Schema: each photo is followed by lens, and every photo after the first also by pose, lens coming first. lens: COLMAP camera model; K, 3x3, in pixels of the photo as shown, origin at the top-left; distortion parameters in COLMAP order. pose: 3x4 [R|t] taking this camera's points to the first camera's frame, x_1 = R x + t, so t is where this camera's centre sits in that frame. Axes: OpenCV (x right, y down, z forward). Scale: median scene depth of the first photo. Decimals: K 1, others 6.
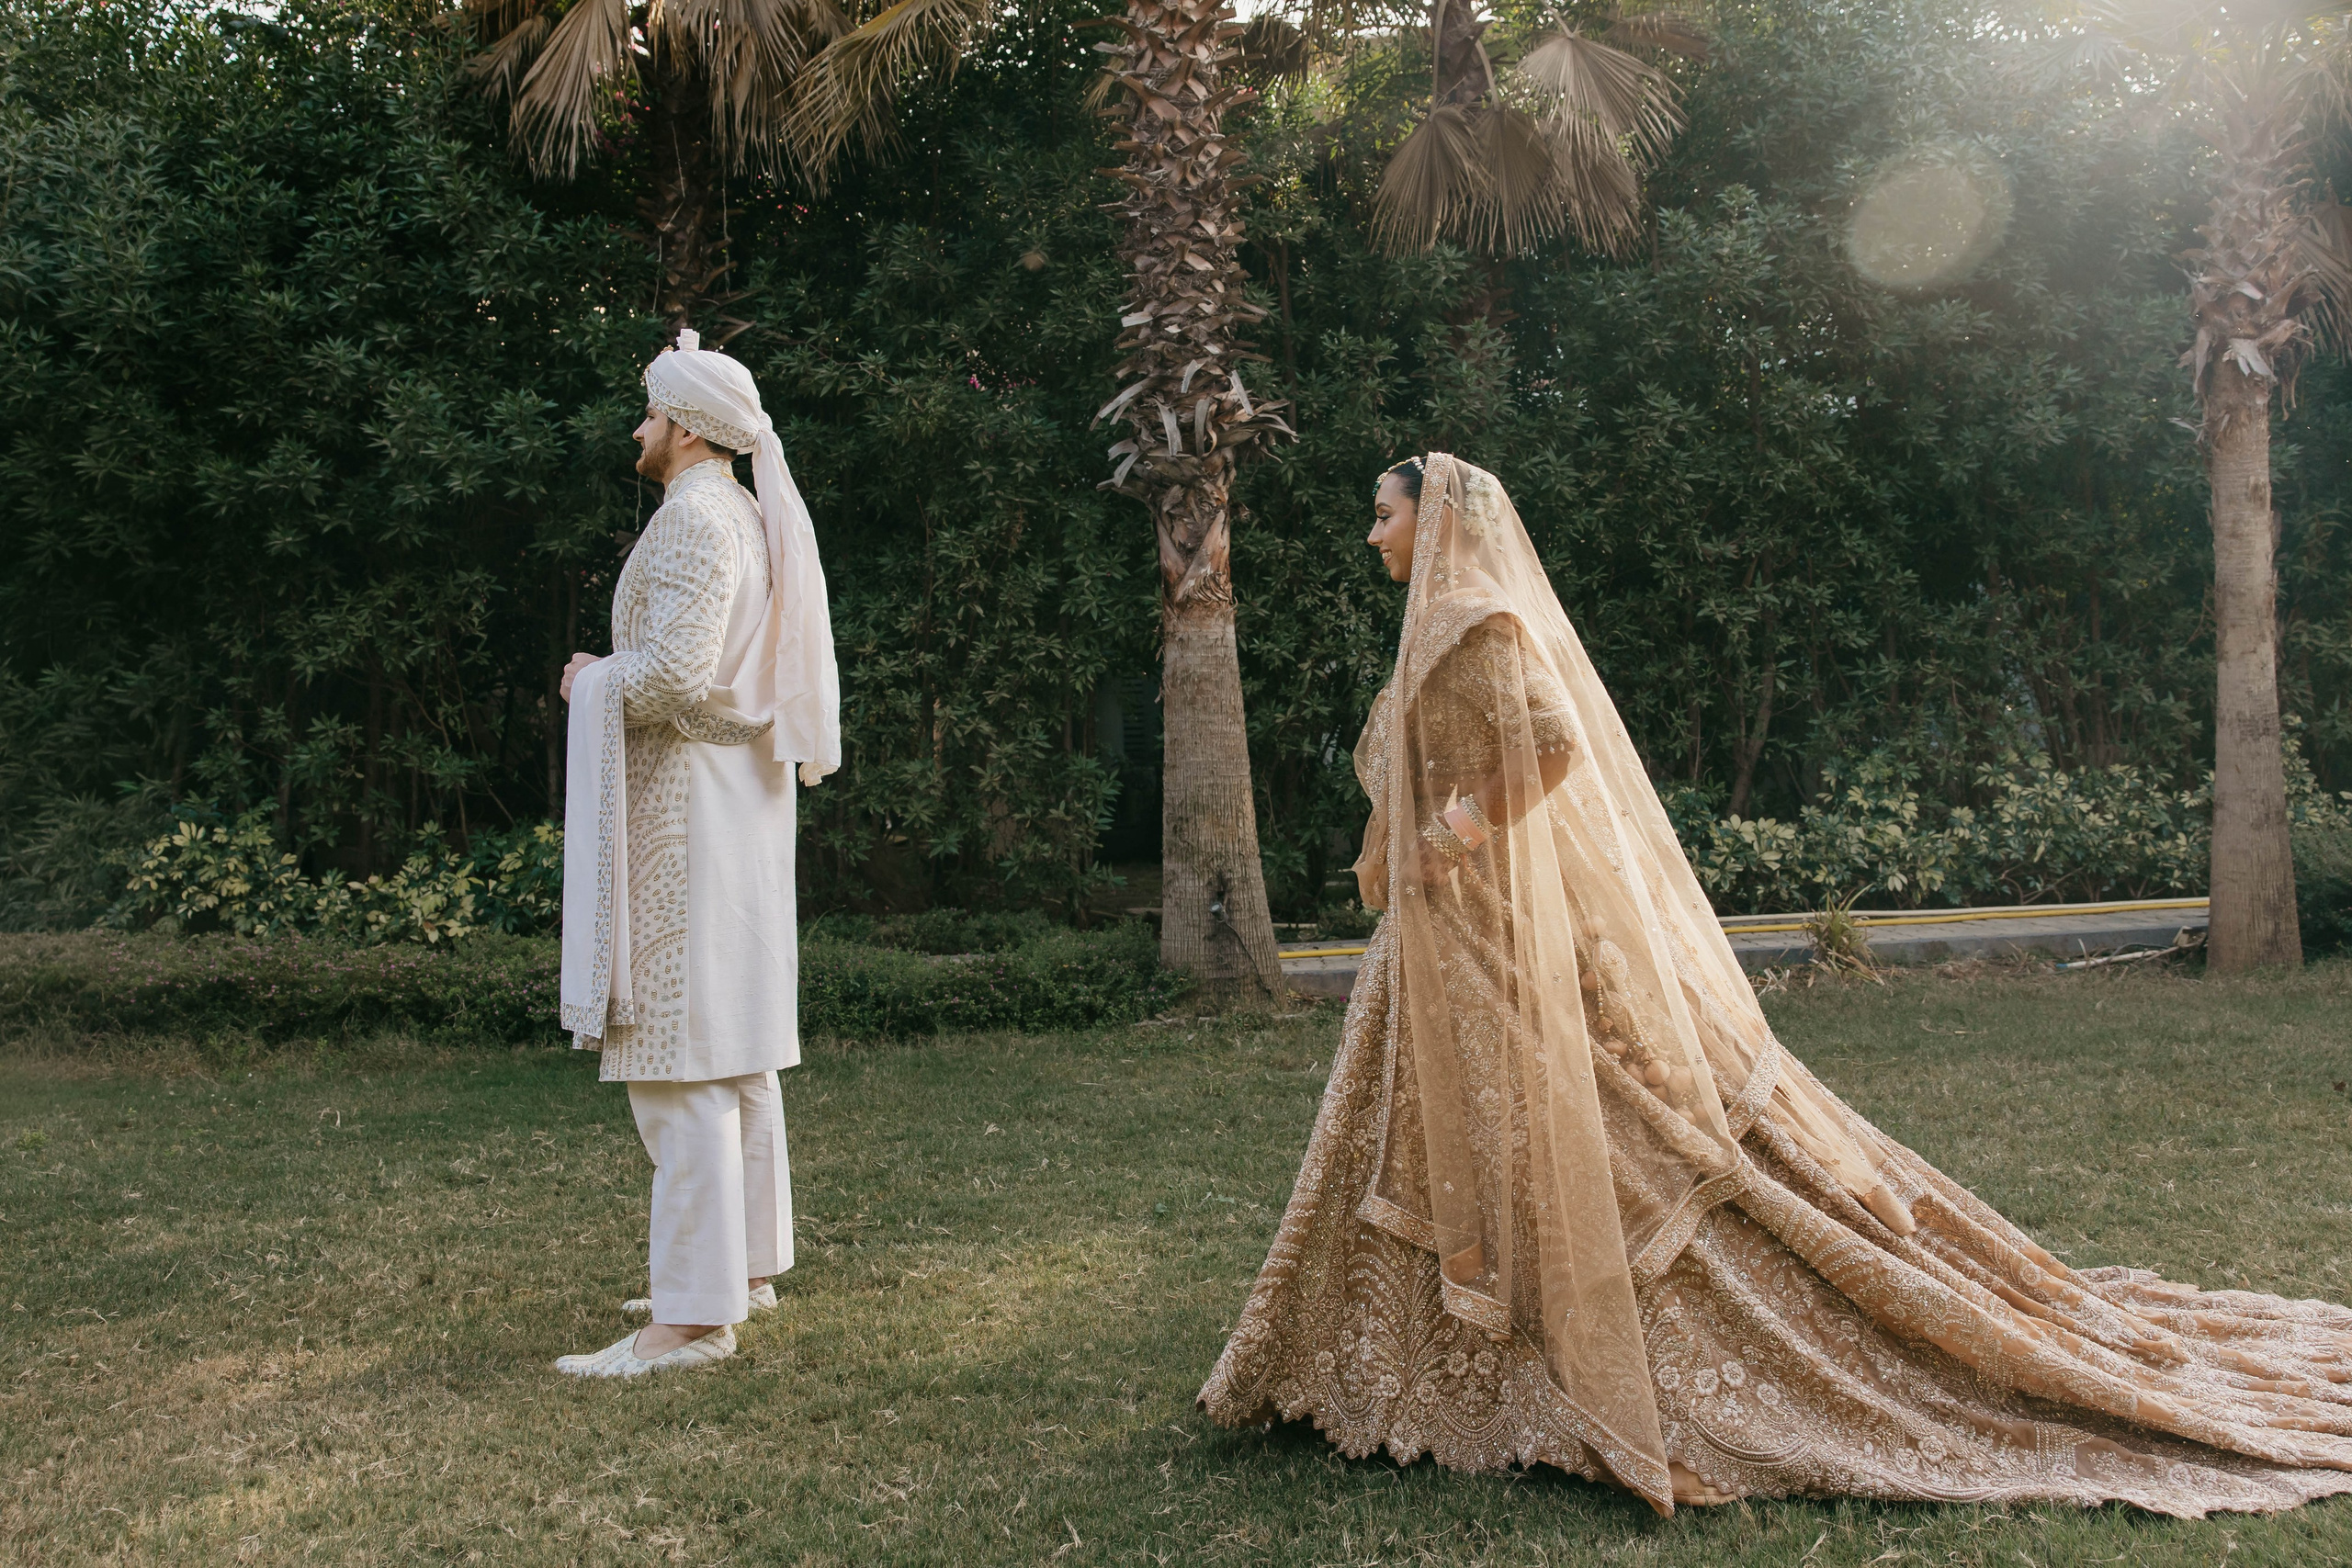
lens RADIAL K [[3104.8, 0, 1185.8], [0, 3104.8, 779.3], [0, 0, 1]] dist [-0.006234, 0.000000]
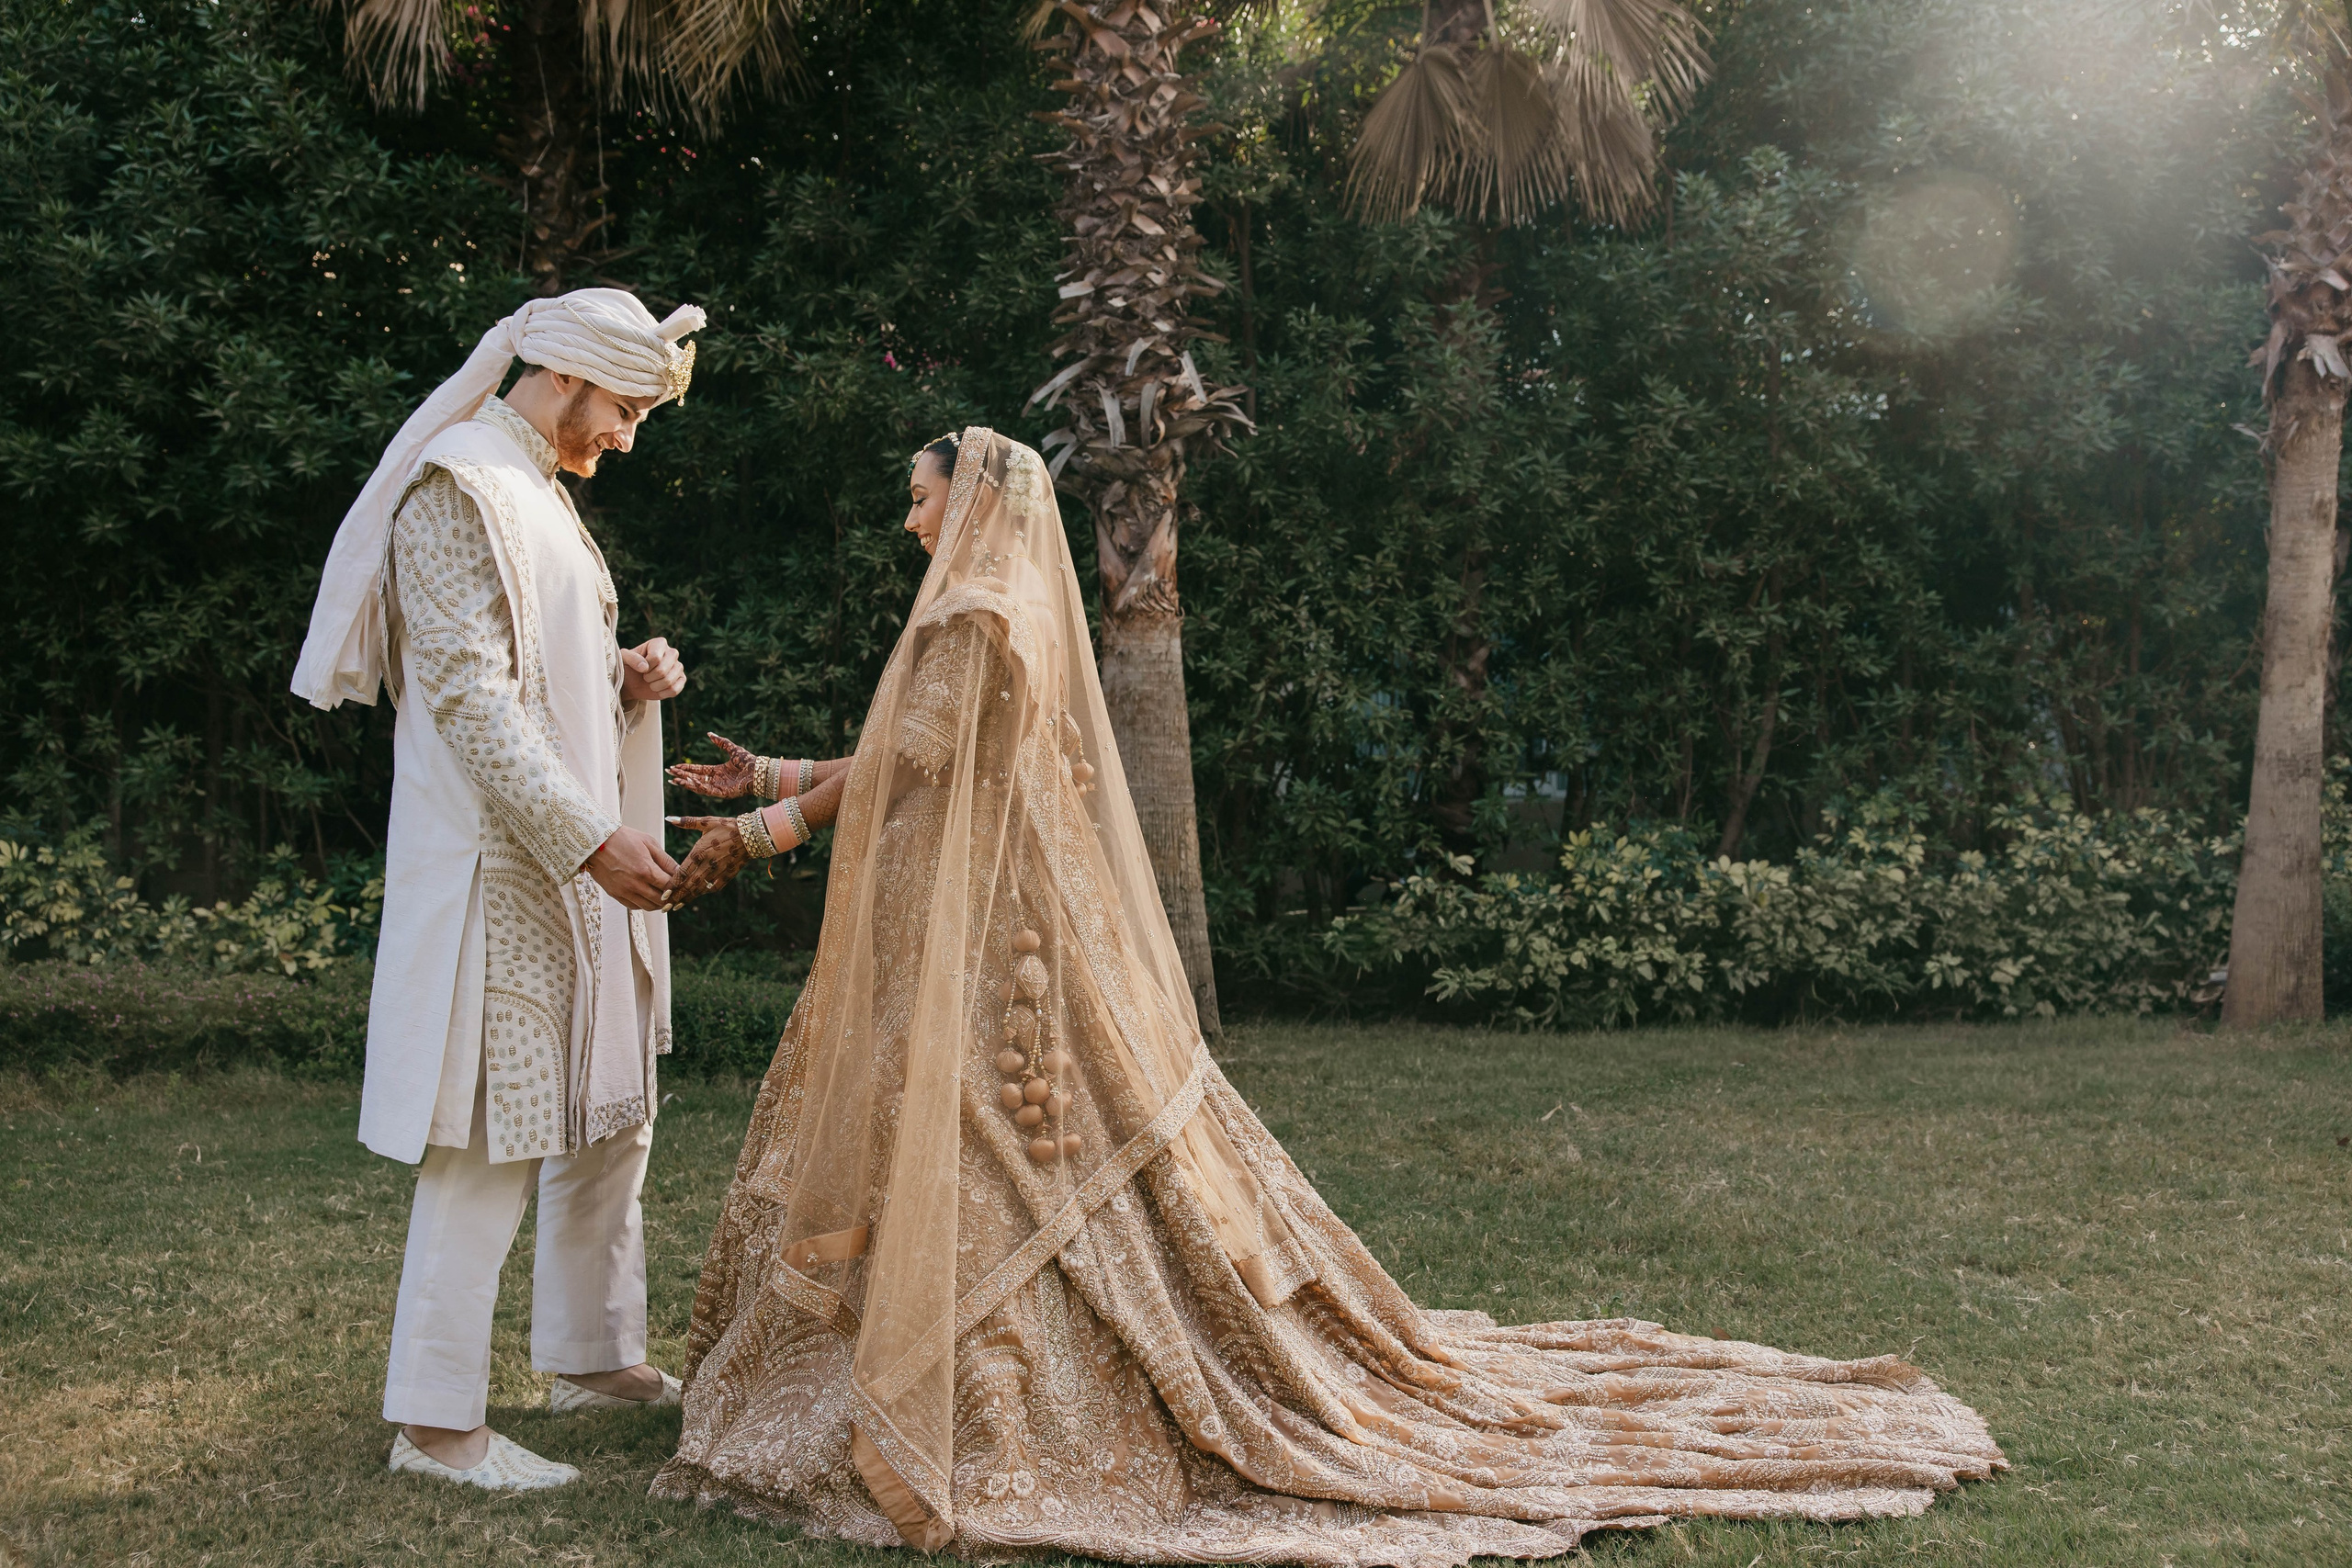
lens RADIAL K [[2148.1, 0, 1151.3], [0, 2148.1, 792.5], [0, 0, 1]] dist [0.008833, 0.000000]
pose [[0.999689, 0.015209, 0.019771, -0.004486], [-0.017458, 0.992736, 0.119039, -0.079667], [-0.017817, -0.119347, 0.992693, 0.378716]]
